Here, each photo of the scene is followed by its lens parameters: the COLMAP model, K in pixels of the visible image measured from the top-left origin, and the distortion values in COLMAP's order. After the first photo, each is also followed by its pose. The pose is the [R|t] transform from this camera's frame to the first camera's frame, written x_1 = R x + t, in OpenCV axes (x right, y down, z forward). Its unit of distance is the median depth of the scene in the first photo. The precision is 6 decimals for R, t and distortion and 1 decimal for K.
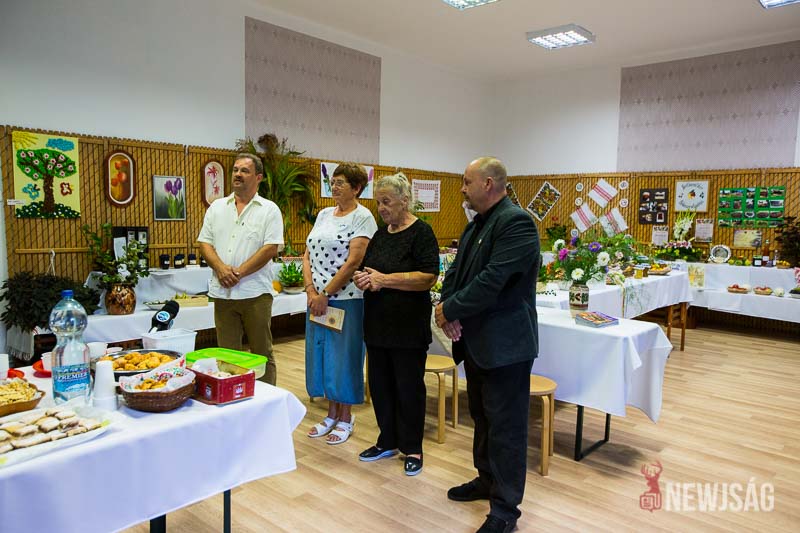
lens RADIAL K [[592.5, 0, 393.0], [0, 592.5, 265.7], [0, 0, 1]] dist [-0.006302, 0.040625]
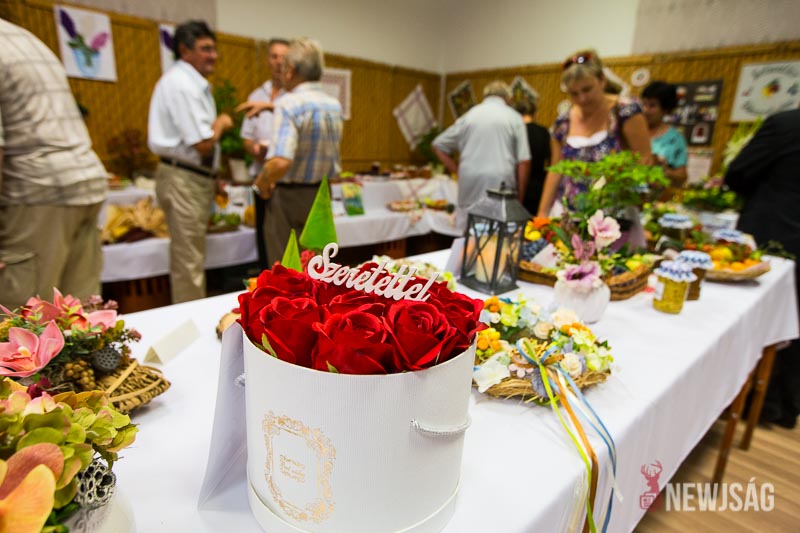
lens RADIAL K [[463.2, 0, 396.5], [0, 463.2, 259.4], [0, 0, 1]] dist [0.000380, 0.006848]
pose [[0.995473, 0.046606, -0.082832, 0.221039], [-0.032675, 0.986213, 0.162222, -0.026842], [0.089251, -0.158781, 0.983272, 0.564090]]
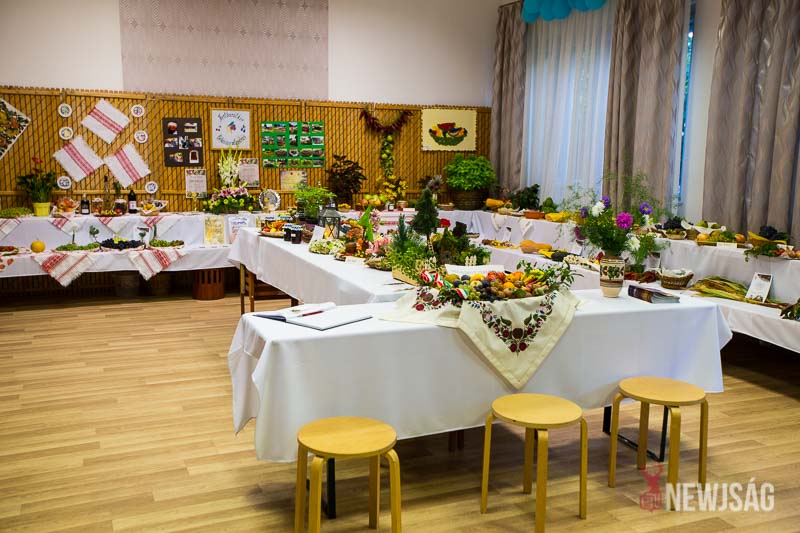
lens RADIAL K [[759.3, 0, 396.6], [0, 759.3, 265.3], [0, 0, 1]] dist [0.037524, 0.000000]
pose [[0.424572, -0.148205, 0.893182, -0.358936], [0.078035, 0.988831, 0.126982, -0.053118], [-0.902025, 0.015787, 0.431395, 0.387710]]
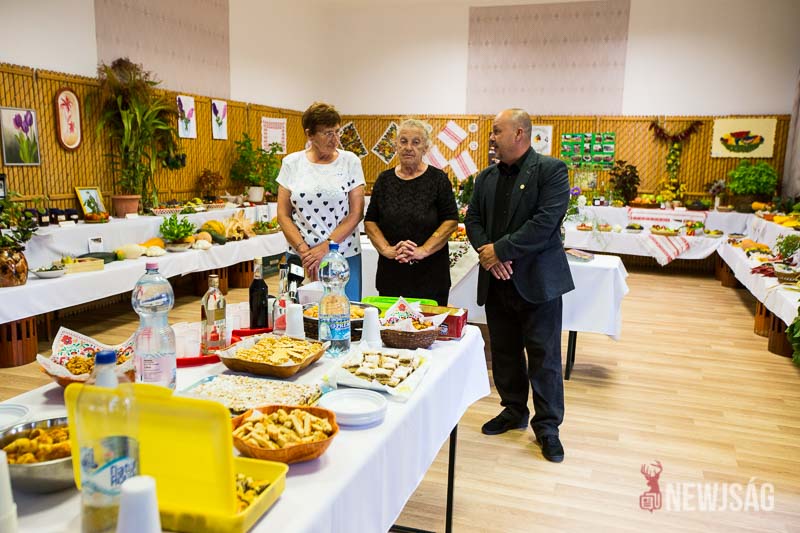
lens RADIAL K [[693.2, 0, 393.5], [0, 693.2, 264.2], [0, 0, 1]] dist [0.002283, 0.063483]
pose [[0.920627, -0.058257, 0.386073, -0.225892], [0.030388, 0.996498, 0.077905, -0.002819], [-0.389259, -0.059989, 0.919173, -0.037214]]
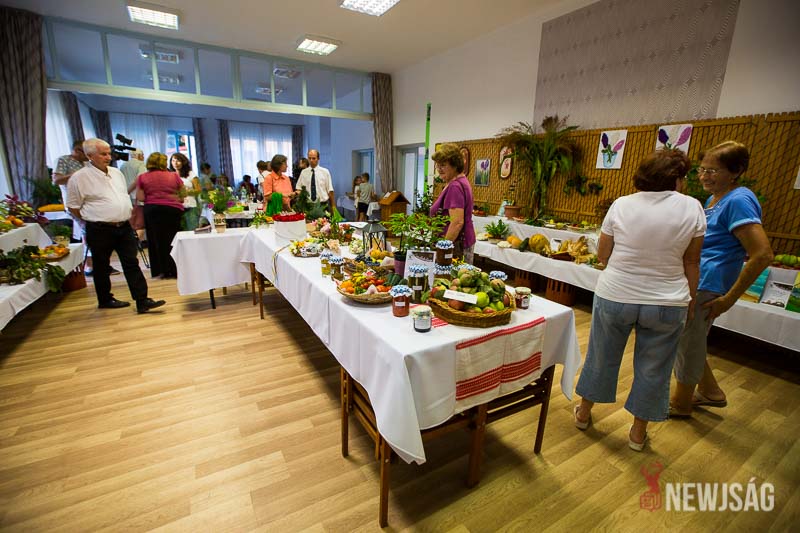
lens RADIAL K [[364.7, 0, 394.2], [0, 364.7, 266.7], [0, 0, 1]] dist [-0.045531, 0.013667]
pose [[-0.310278, 0.204645, -0.928358, 0.553492], [-0.118106, 0.960691, 0.251246, -0.067476], [0.943281, 0.187601, -0.273912, 0.855931]]
